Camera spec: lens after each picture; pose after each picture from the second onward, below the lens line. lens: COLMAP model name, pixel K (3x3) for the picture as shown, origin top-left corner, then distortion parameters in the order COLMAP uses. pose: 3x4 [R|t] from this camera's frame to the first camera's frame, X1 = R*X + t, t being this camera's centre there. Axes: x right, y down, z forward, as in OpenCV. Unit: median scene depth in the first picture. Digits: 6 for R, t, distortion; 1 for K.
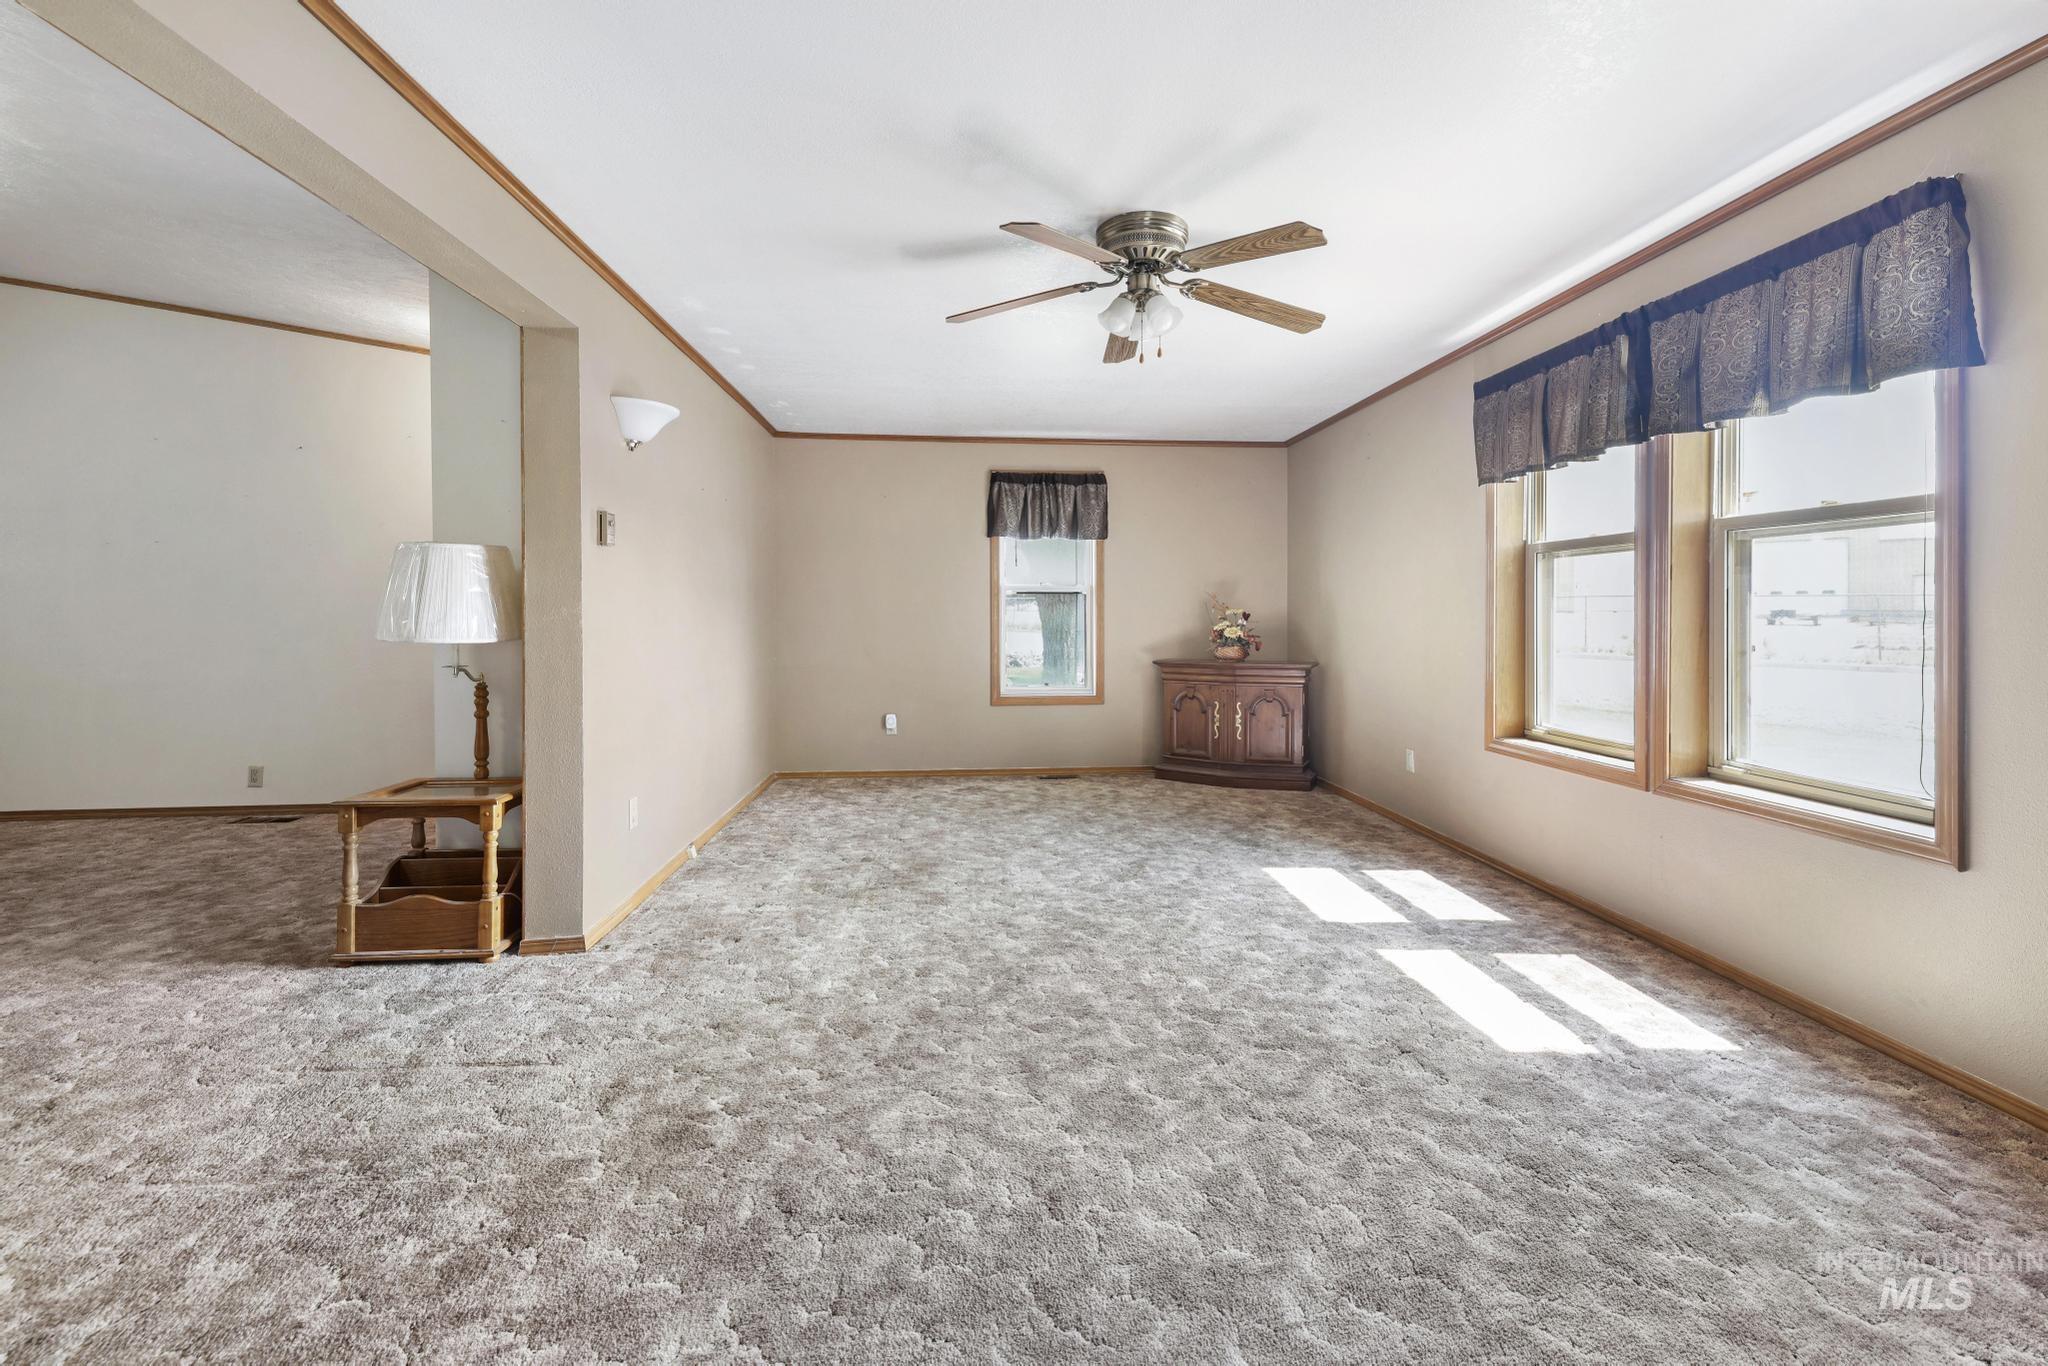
lens RADIAL K [[857.9, 0, 1042.2], [0, 857.9, 618.0], [0, 0, 1]] dist [0.010765, -0.000190]
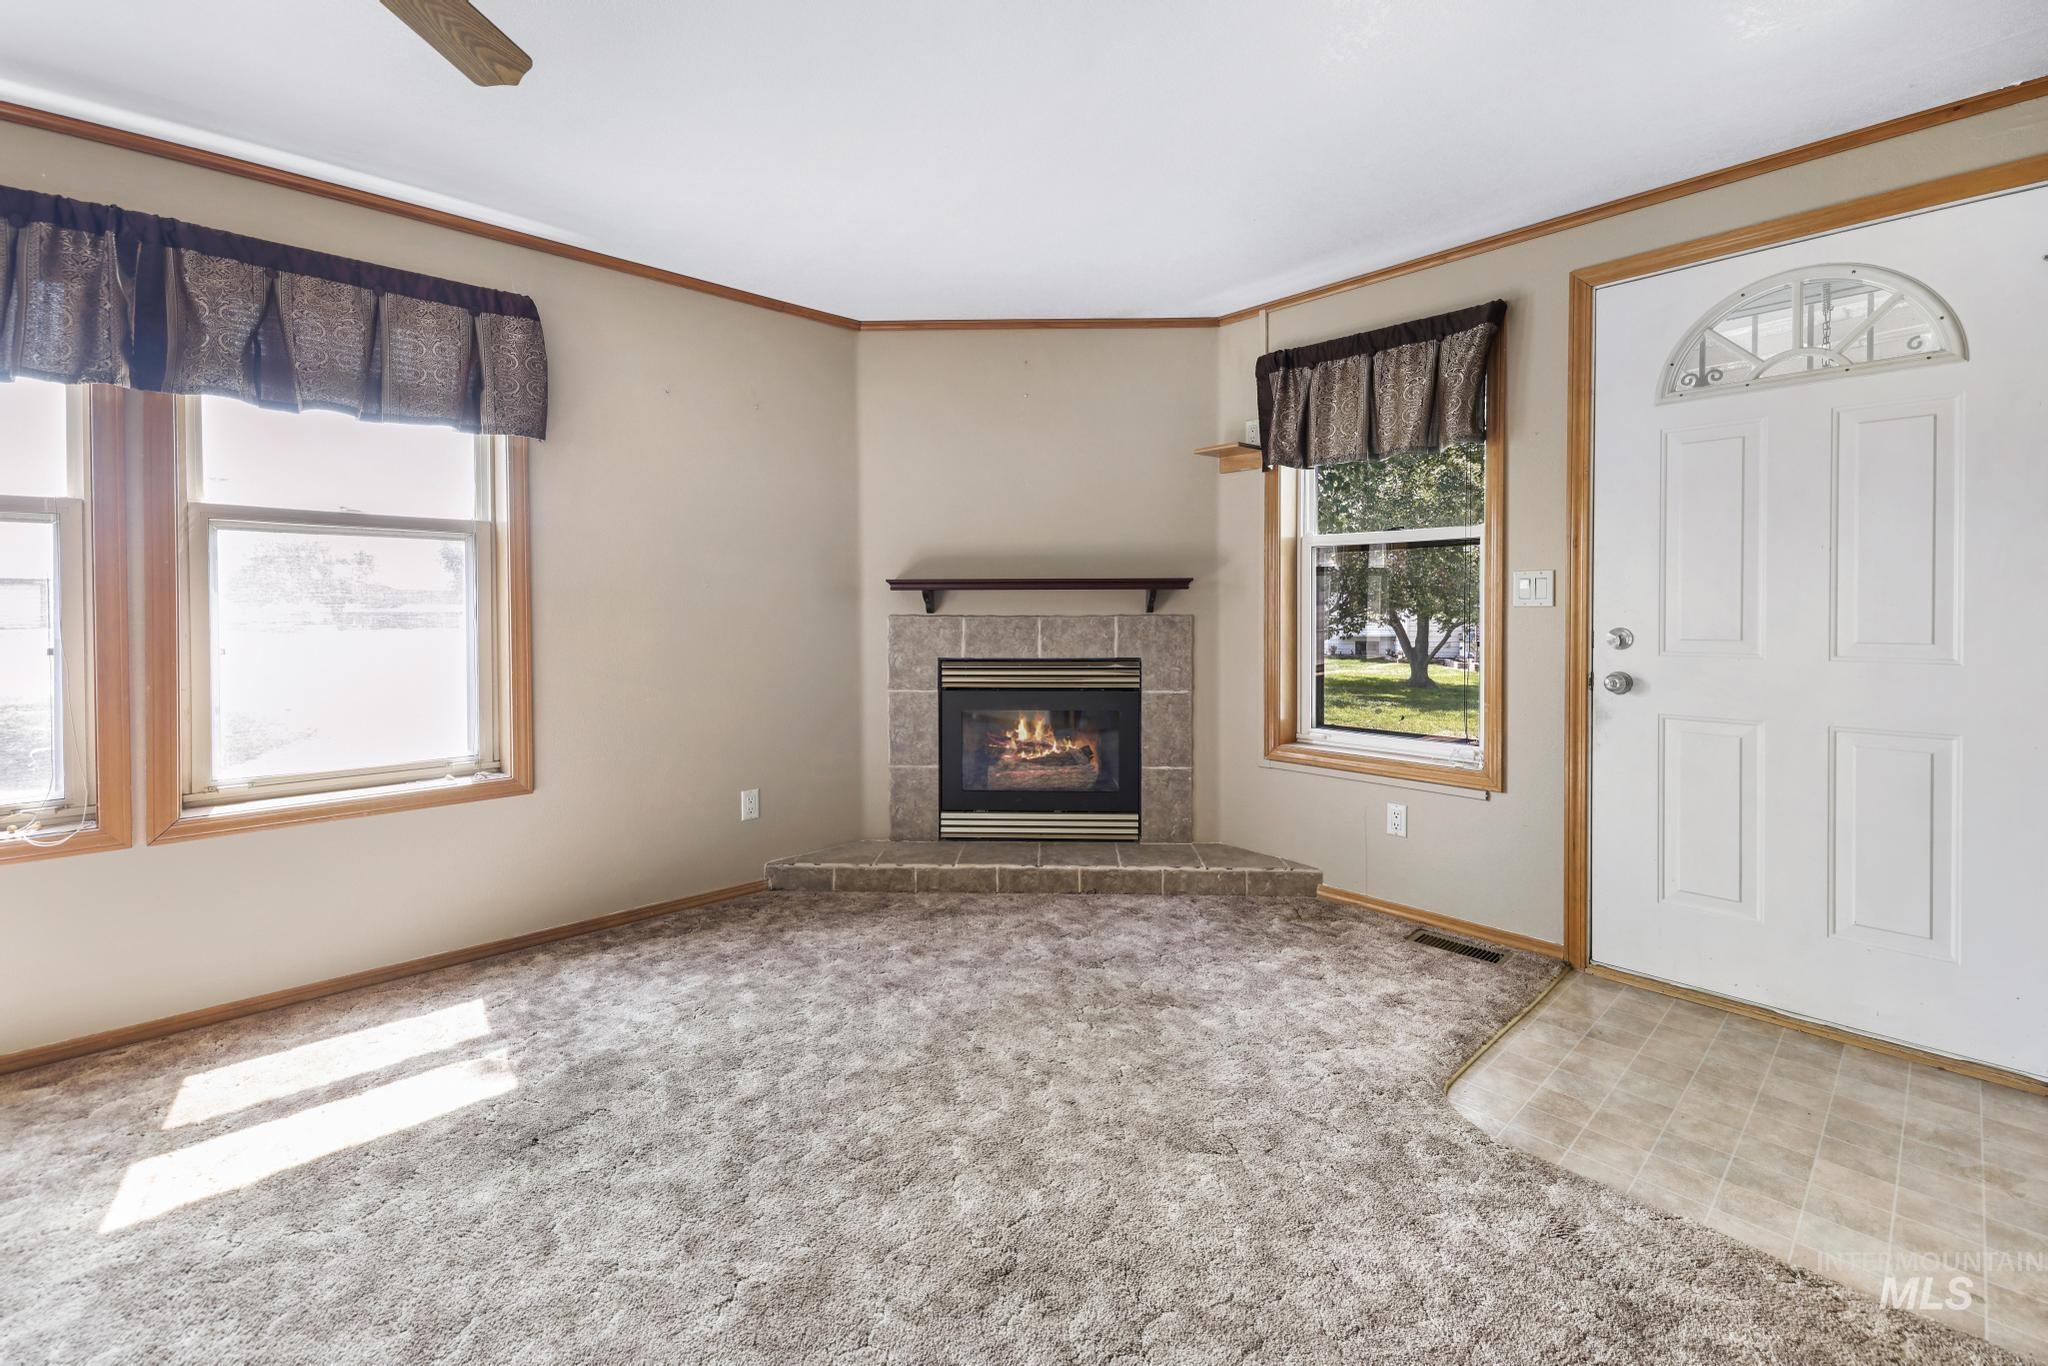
lens RADIAL K [[872.1, 0, 1039.5], [0, 872.1, 619.5], [0, 0, 1]] dist [0.012005, -0.000167]
pose [[-0.617326, -0.009668, 0.786648, -0.439193], [0.006217, 0.999833, 0.017168, -0.009100], [-0.786683, 0.015489, -0.617163, 0.921579]]
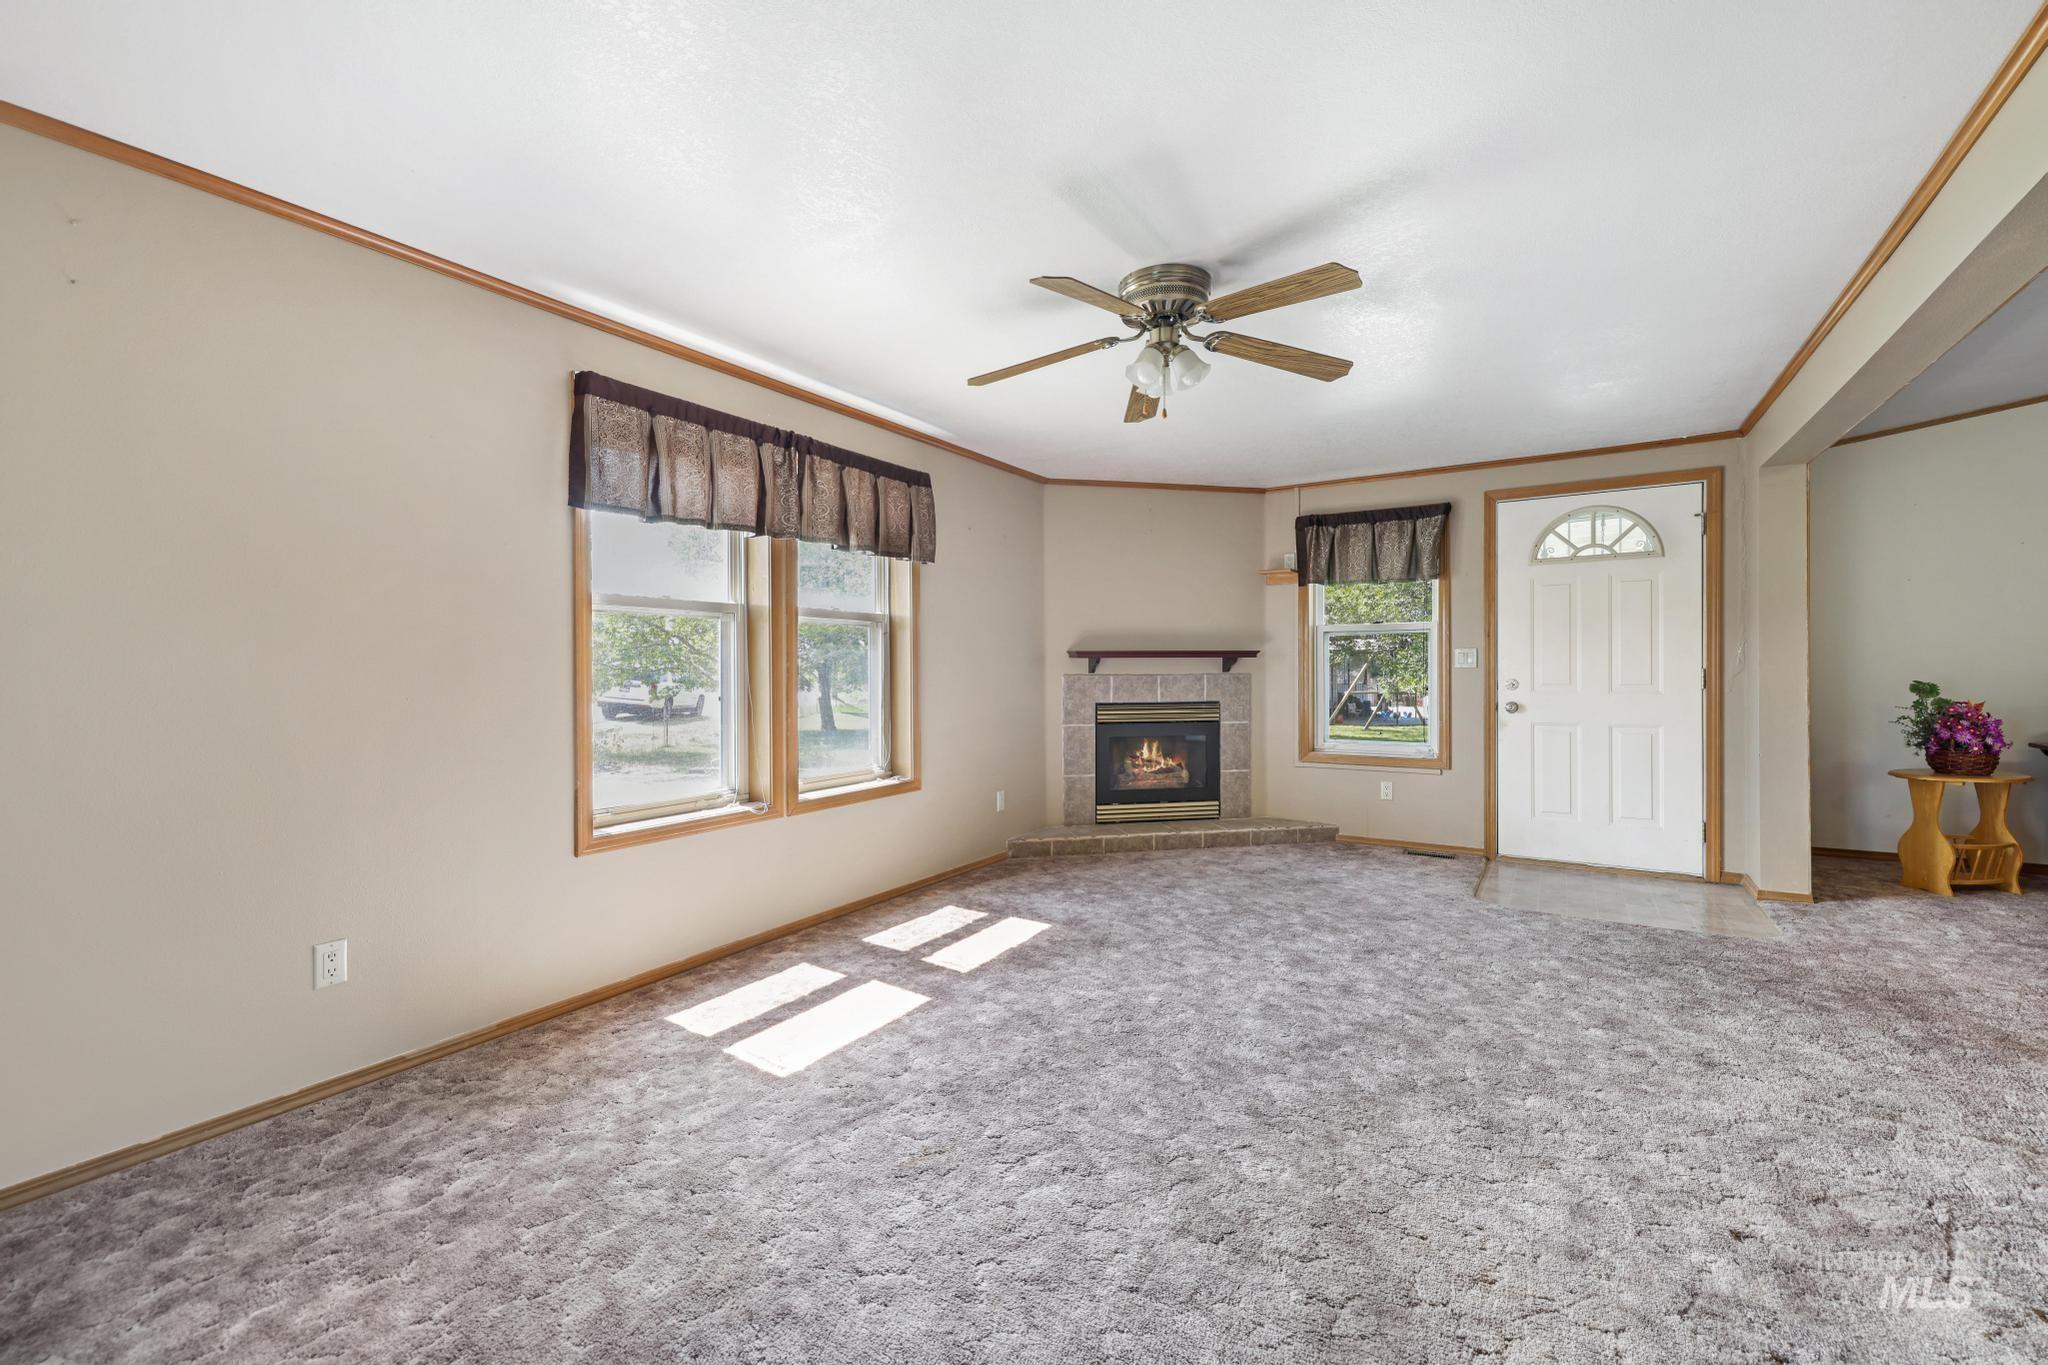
lens RADIAL K [[853.2, 0, 1028.3], [0, 853.2, 671.9], [0, 0, 1]] dist [0.018033, -0.000084]
pose [[-0.794722, 0.002124, 0.606970, -0.362465], [0.008004, 0.999944, 0.006981, -0.014623], [-0.606921, 0.010406, -0.794694, 1.918429]]
